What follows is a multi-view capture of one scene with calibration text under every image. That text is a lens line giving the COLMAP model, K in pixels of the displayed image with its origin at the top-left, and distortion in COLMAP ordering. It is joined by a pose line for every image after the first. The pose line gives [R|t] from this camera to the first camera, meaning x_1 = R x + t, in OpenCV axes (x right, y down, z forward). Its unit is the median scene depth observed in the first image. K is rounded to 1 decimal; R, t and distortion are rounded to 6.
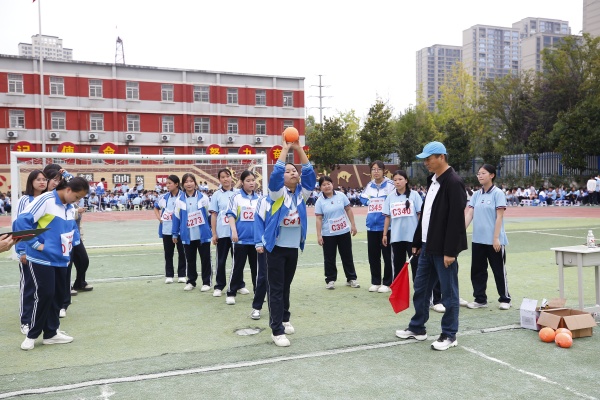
lens RADIAL K [[665.3, 0, 301.7], [0, 665.3, 199.3], [0, 0, 1]] dist [0.056010, 0.000000]
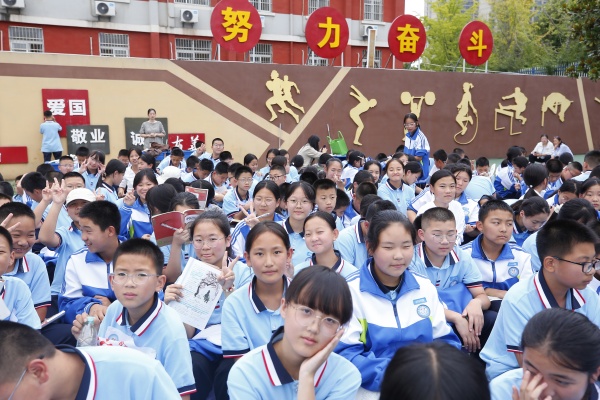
lens RADIAL K [[665.3, 0, 299.1], [0, 665.3, 199.6], [0, 0, 1]] dist [0.056010, 0.000000]
pose [[0.999649, 0.010031, 0.024519, -0.092112], [-0.012256, 0.995651, 0.092349, -0.013497], [-0.023486, -0.092617, 0.995425, 0.568401]]
